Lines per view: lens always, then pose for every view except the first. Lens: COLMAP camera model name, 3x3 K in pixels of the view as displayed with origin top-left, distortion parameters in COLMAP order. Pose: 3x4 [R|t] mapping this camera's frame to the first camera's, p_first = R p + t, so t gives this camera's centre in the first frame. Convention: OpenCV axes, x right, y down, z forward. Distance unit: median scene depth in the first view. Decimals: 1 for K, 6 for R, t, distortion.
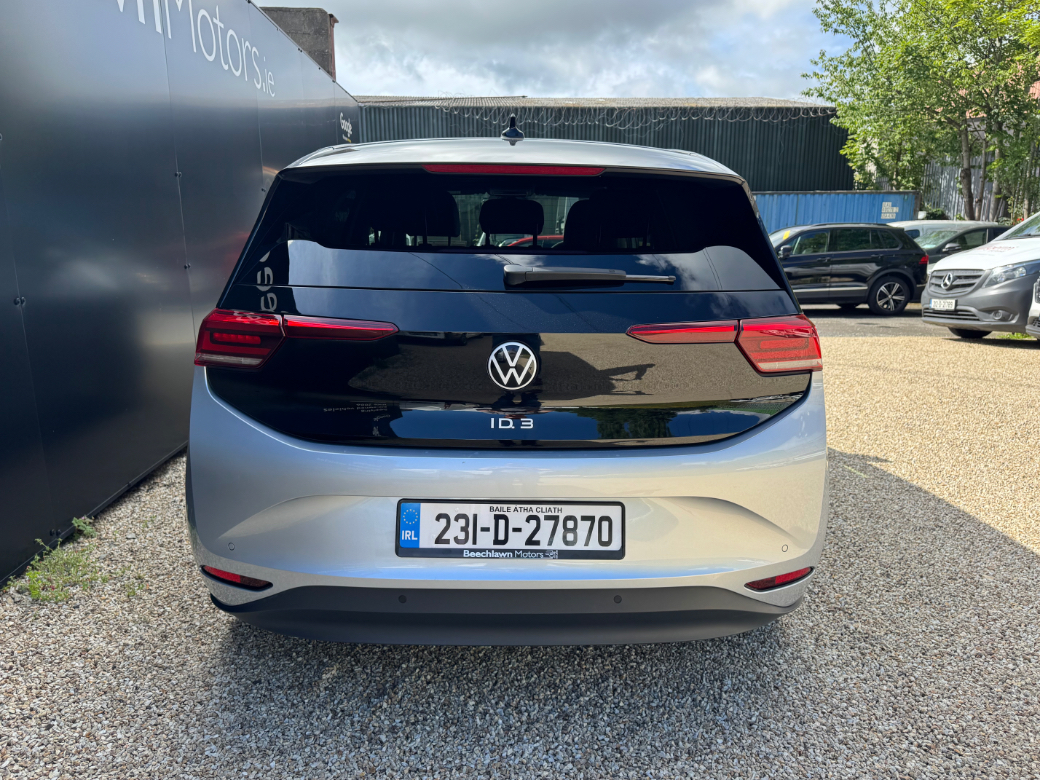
lens RADIAL K [[810.3, 0, 520.0], [0, 810.3, 390.0], [0, 0, 1]] dist [0.039640, -0.002430]
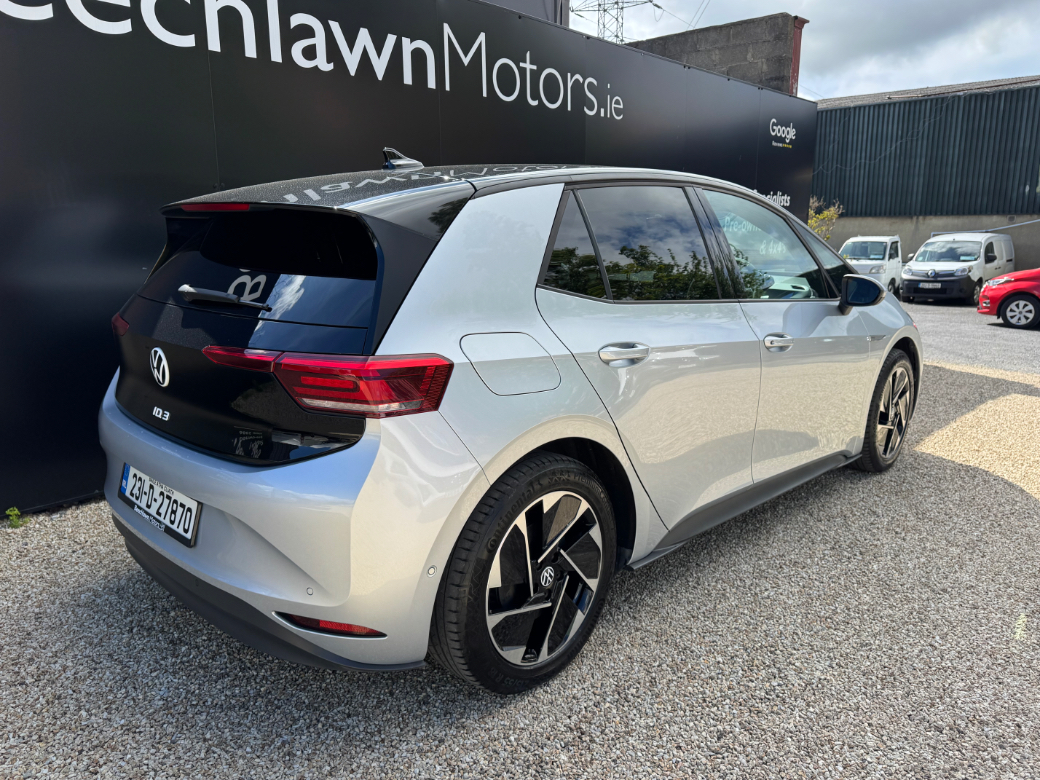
lens RADIAL K [[810.3, 0, 520.0], [0, 810.3, 390.0], [0, 0, 1]] dist [0.039640, -0.002430]
pose [[0.678865, 0.147350, -0.719327, 0.464589], [-0.149063, 0.986914, 0.061486, -0.056608], [0.718974, 0.065484, 0.691946, 0.198611]]
